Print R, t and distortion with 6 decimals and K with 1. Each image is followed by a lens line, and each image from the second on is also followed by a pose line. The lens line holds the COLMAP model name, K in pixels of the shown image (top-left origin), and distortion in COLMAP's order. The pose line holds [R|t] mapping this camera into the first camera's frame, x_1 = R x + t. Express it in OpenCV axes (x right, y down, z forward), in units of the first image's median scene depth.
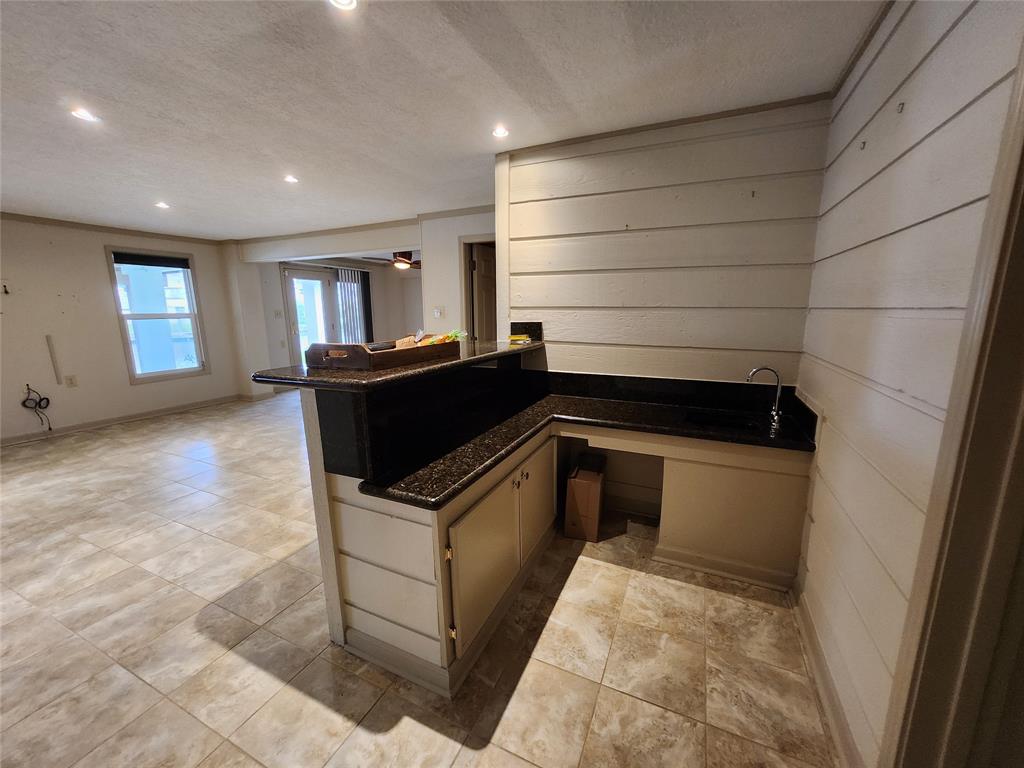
lens RADIAL K [[403.7, 0, 499.2], [0, 403.7, 381.4], [0, 0, 1]] dist [0.000165, 0.001257]
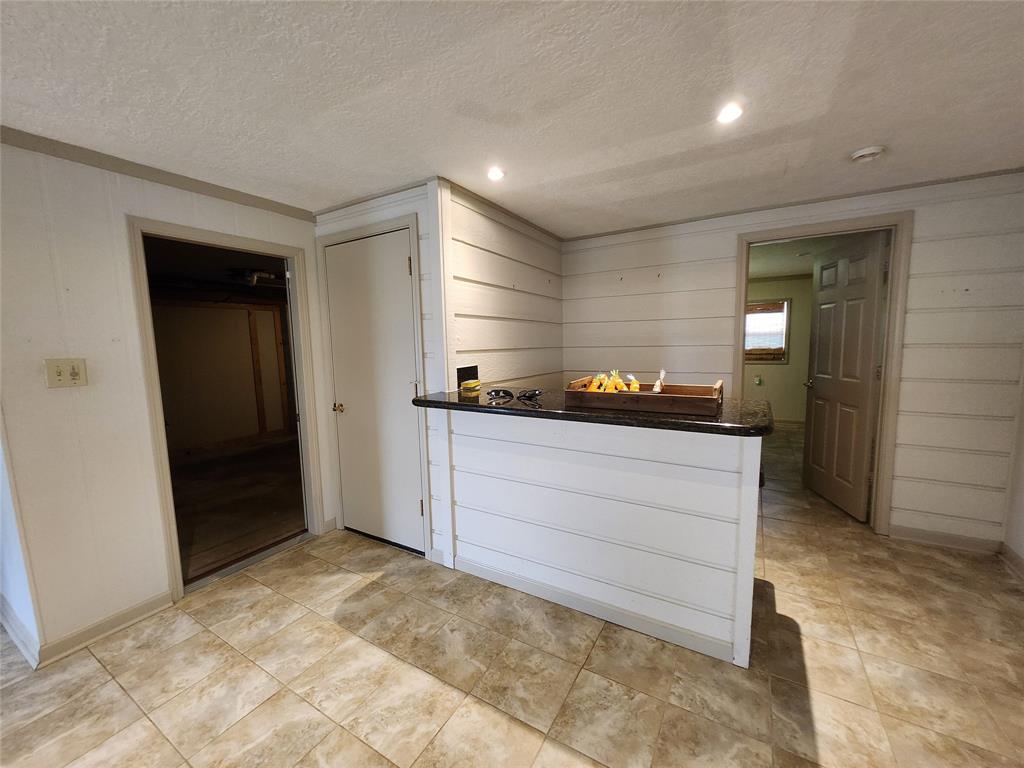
lens RADIAL K [[403.7, 0, 508.2], [0, 403.7, 385.0], [0, 0, 1]] dist [0.000165, 0.001257]
pose [[0.093272, -0.106834, 0.989892, -1.036671], [0.193137, 0.977283, 0.087275, -0.206033], [-0.976729, 0.183044, 0.111786, 0.982887]]
